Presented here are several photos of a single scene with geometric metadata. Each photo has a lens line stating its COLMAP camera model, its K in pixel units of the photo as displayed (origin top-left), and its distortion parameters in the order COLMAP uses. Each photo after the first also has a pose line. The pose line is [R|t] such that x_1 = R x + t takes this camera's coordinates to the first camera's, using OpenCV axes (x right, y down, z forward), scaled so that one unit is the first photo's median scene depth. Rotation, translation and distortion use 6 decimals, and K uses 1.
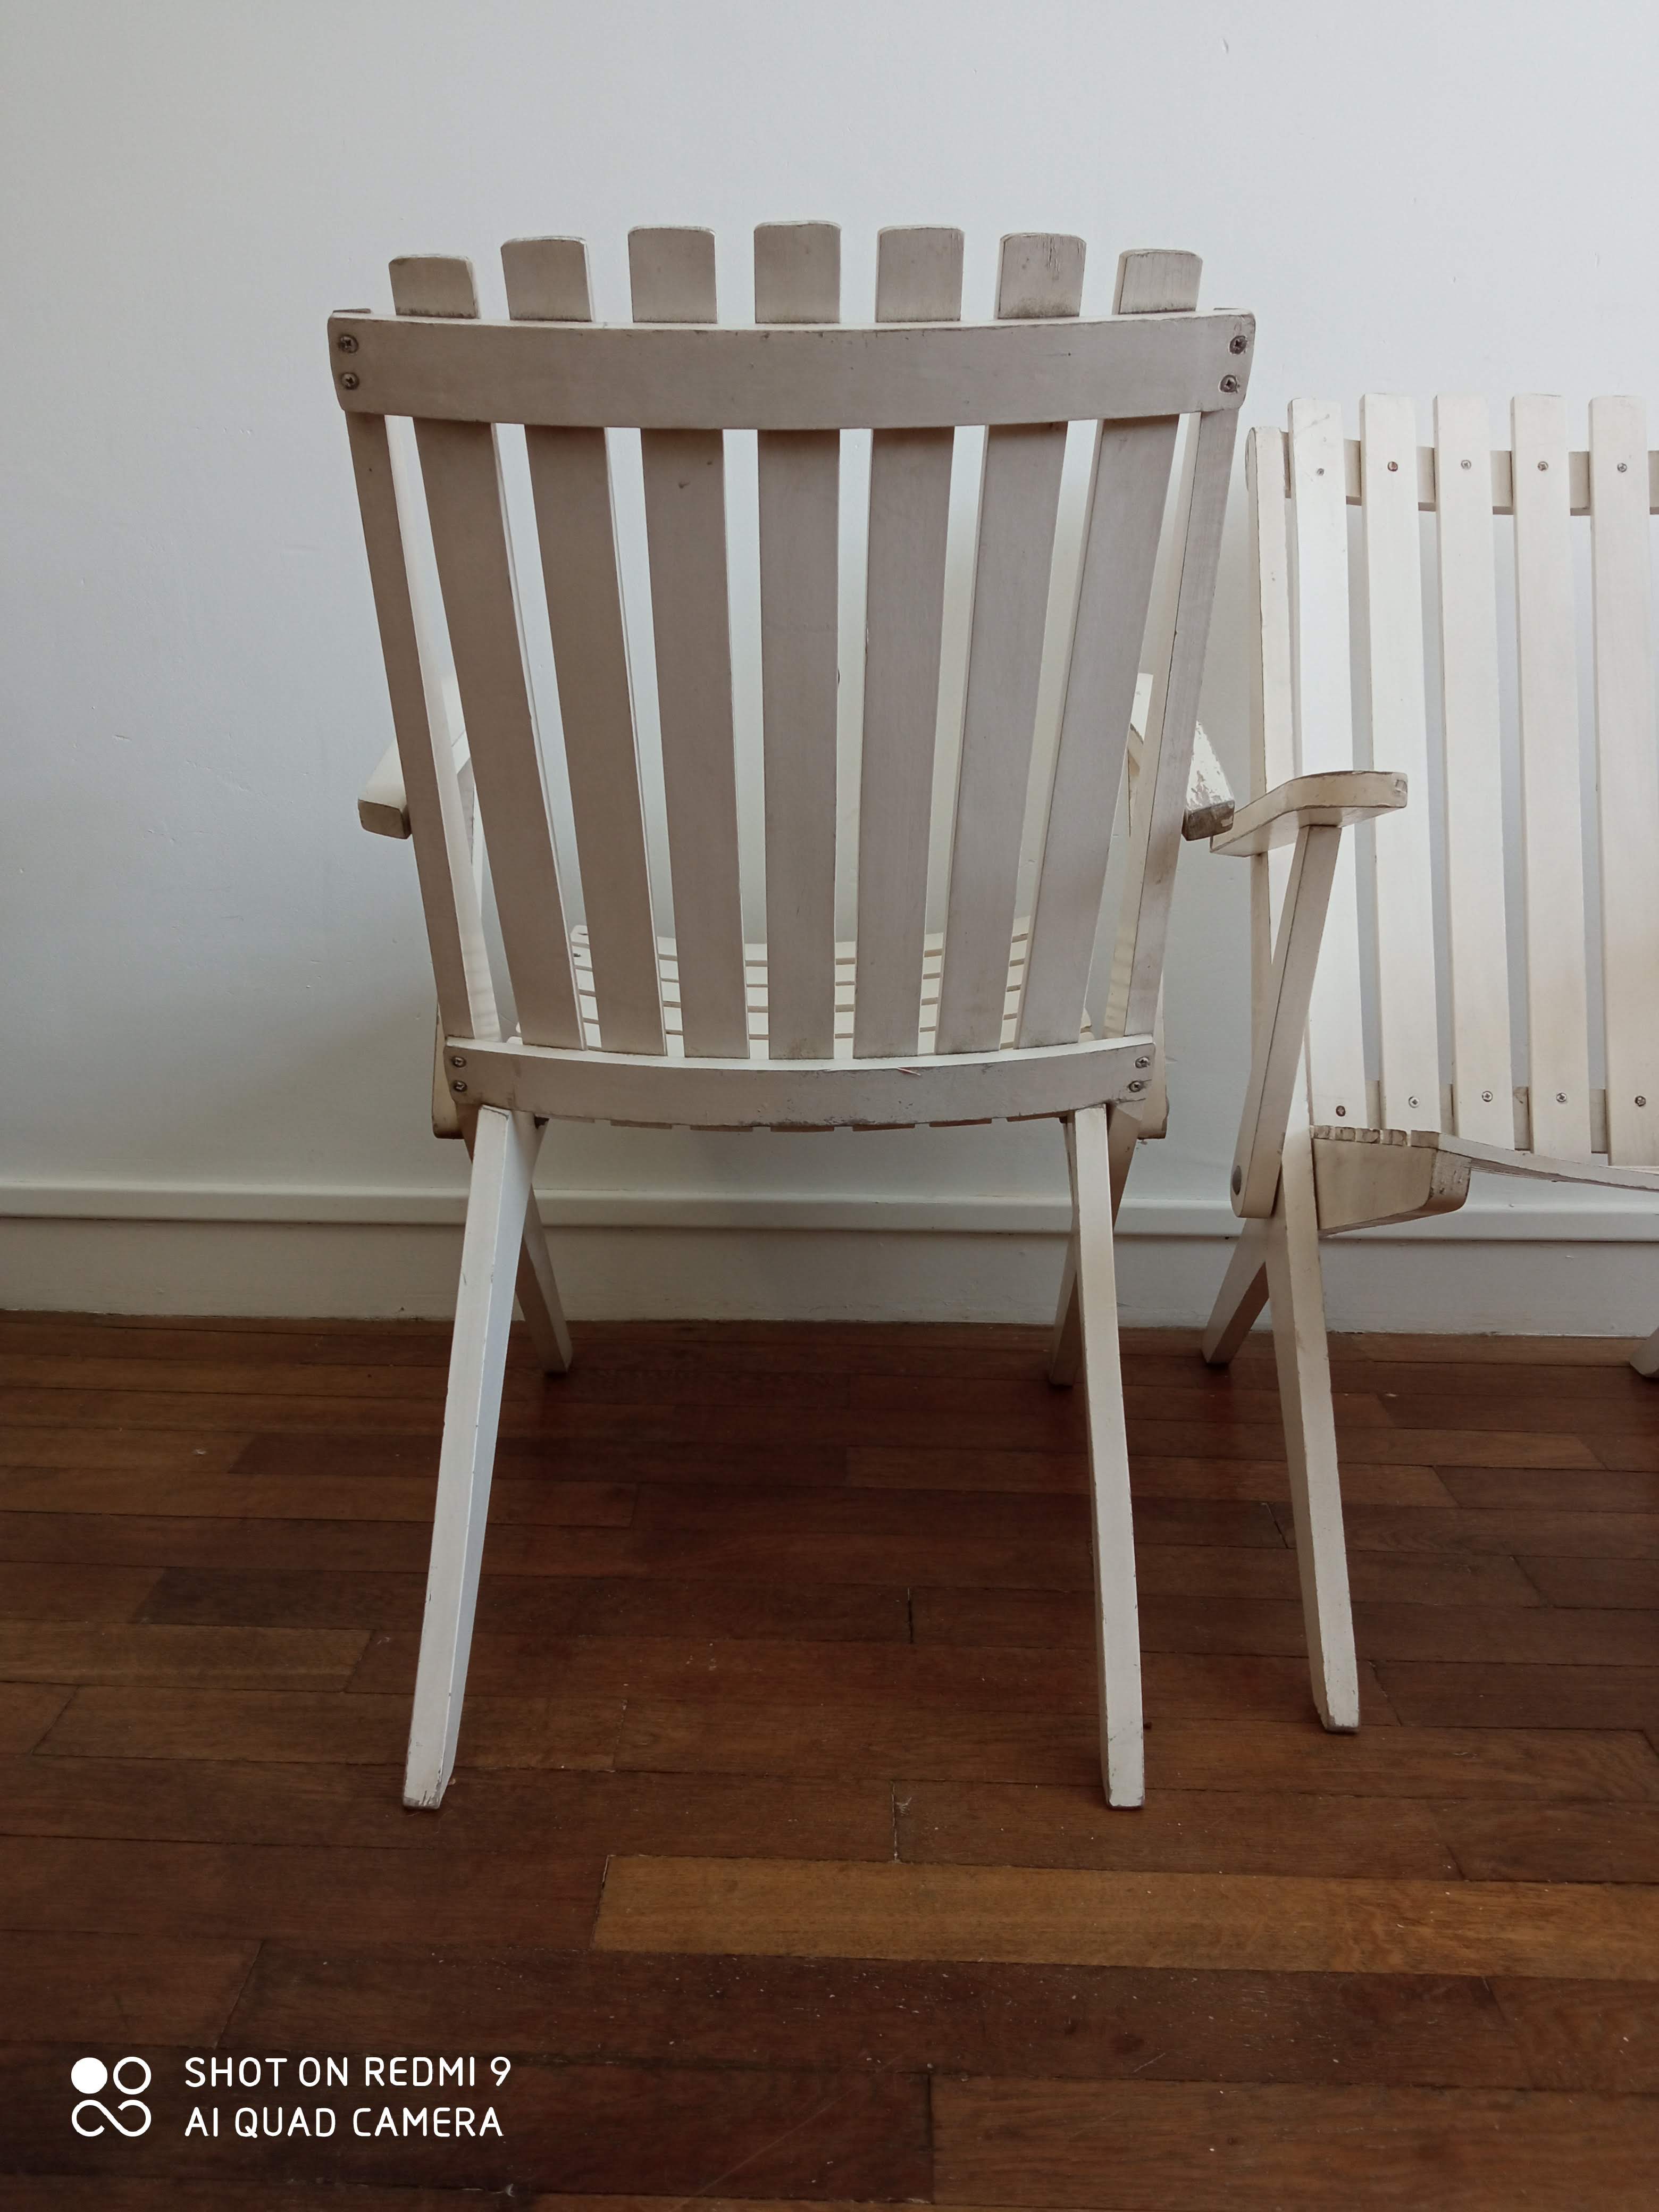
lens RADIAL K [[1813.8, 0, 823.2], [0, 1813.8, 1105.0], [0, 0, 1]] dist [0.079820, -0.141169]
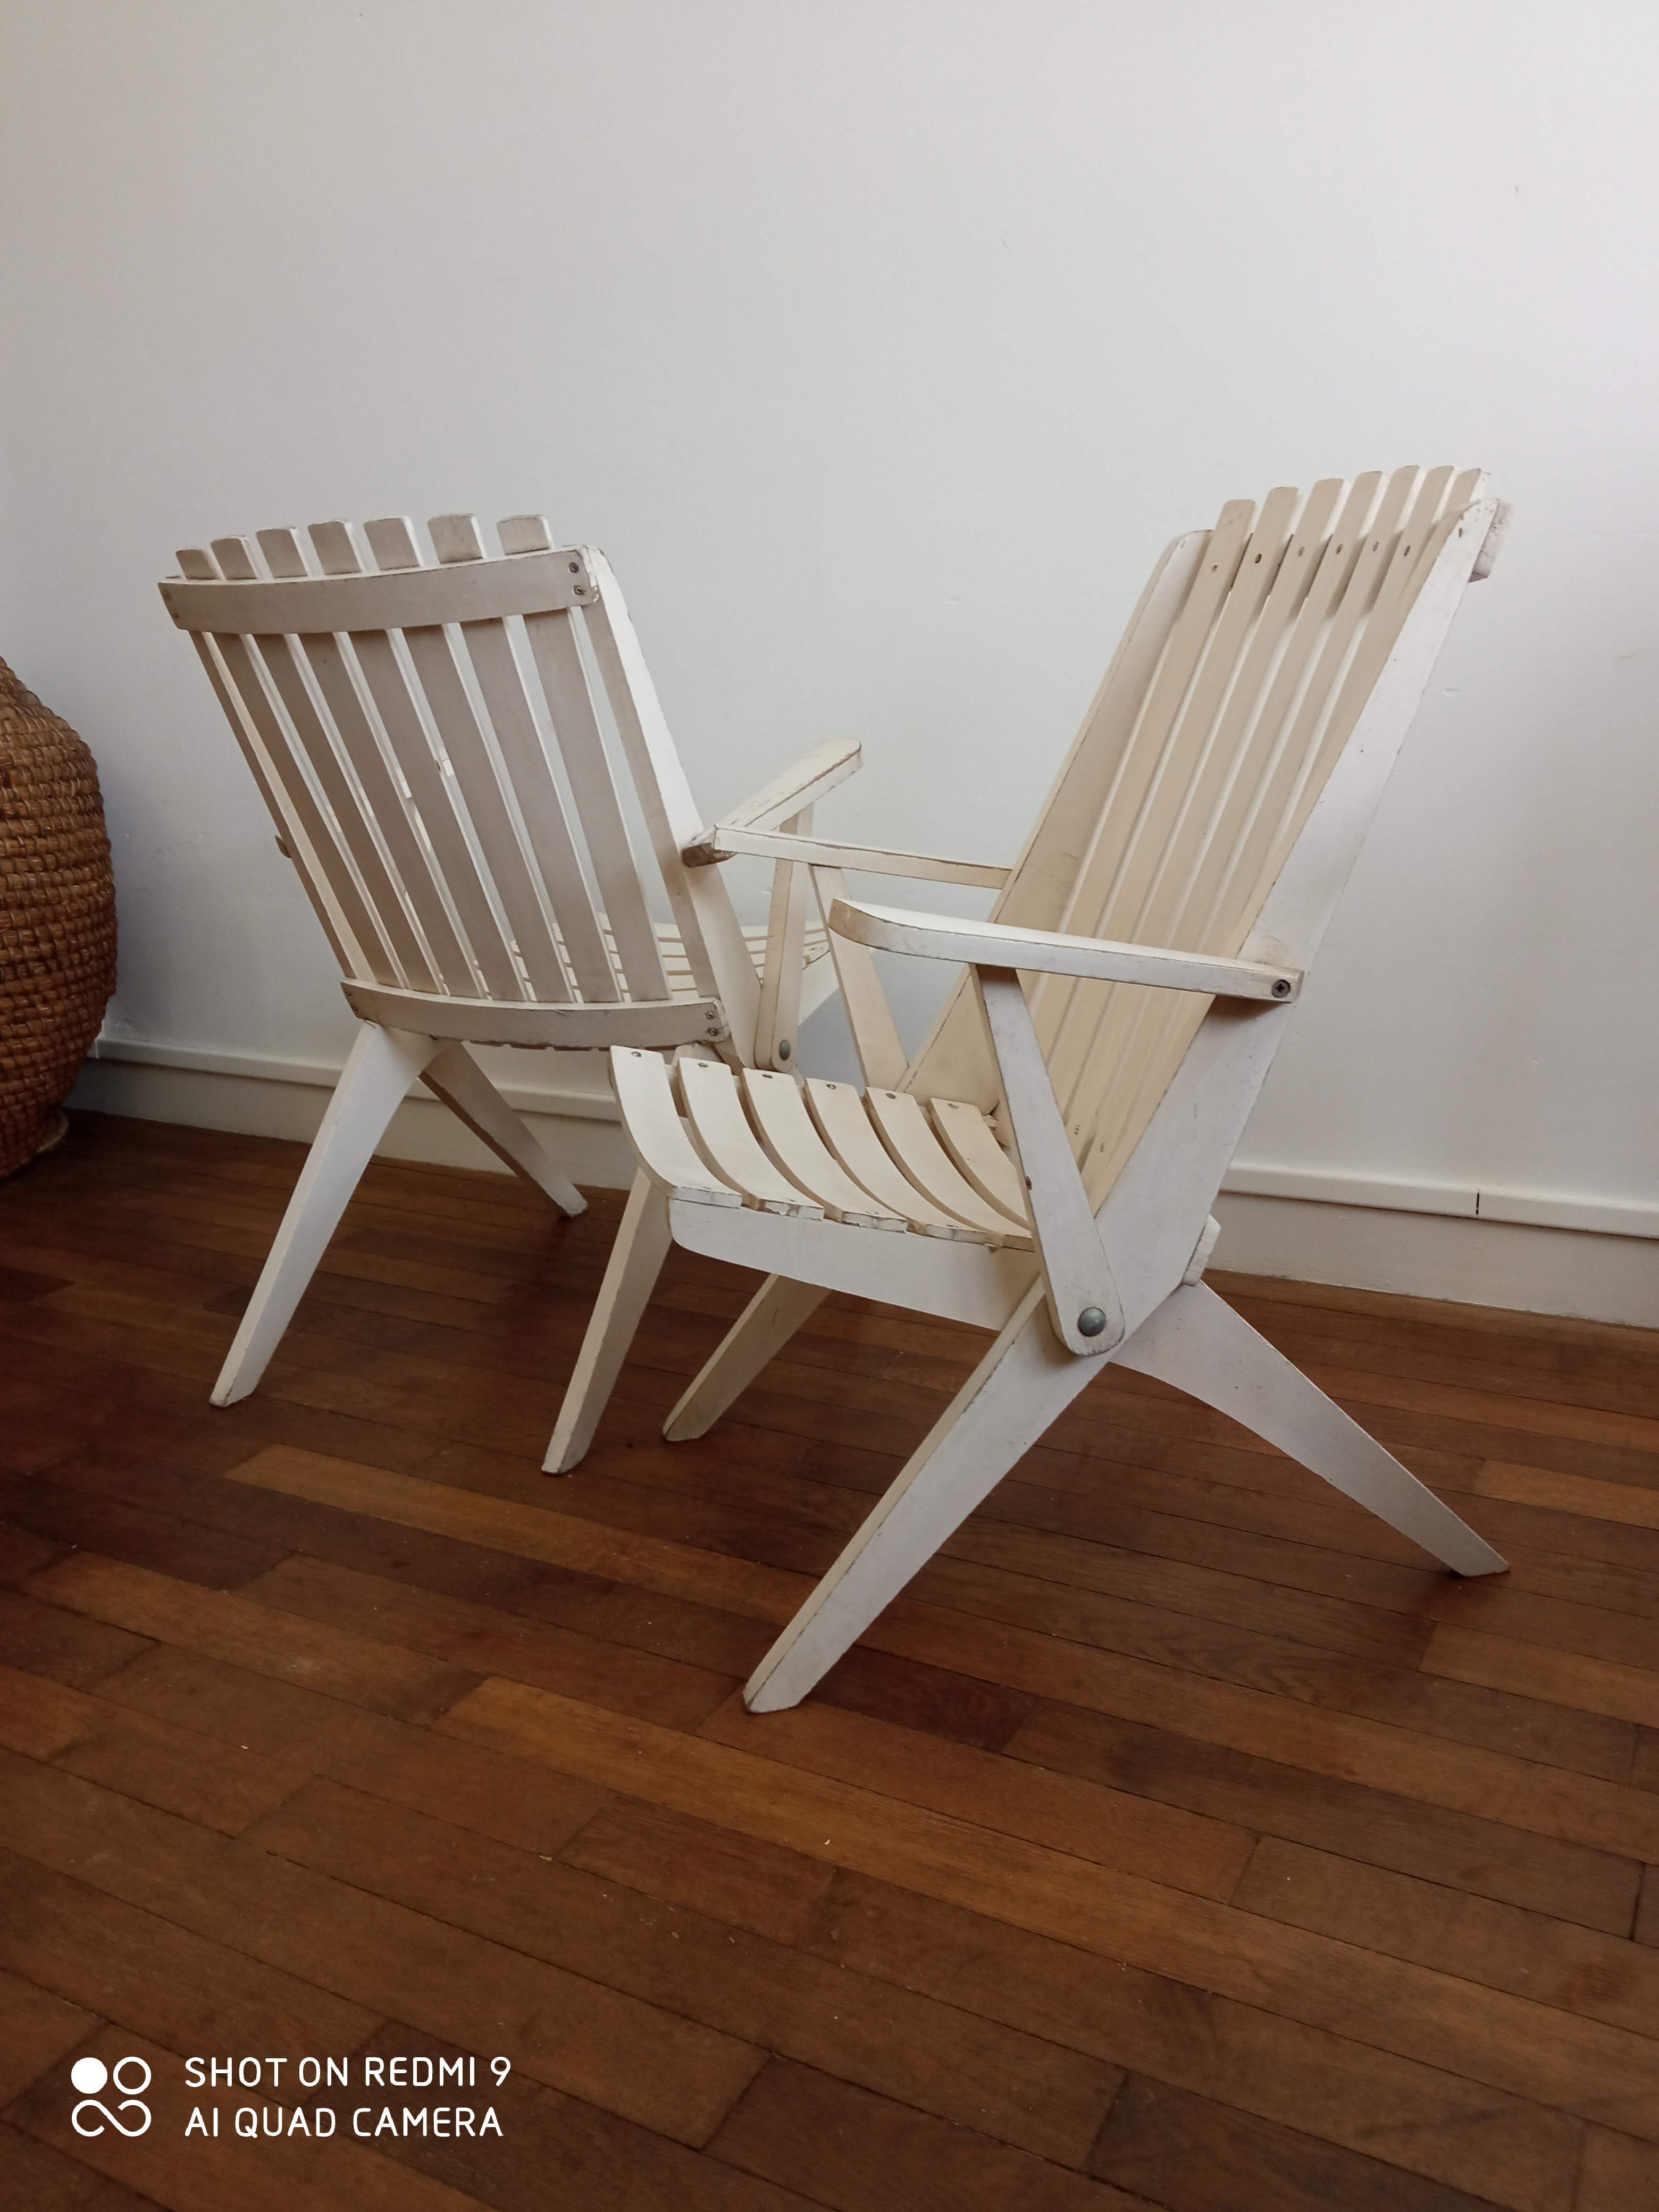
lens RADIAL K [[1800.0, 0, 826.4], [0, 1800.0, 1116.6], [0, 0, 1]] dist [0.068255, -0.119497]
pose [[0.886993, 0.077772, -0.455187, 1.062038], [-0.065722, 0.996942, 0.042265, -0.011811], [0.457082, -0.007573, 0.889392, -0.290615]]
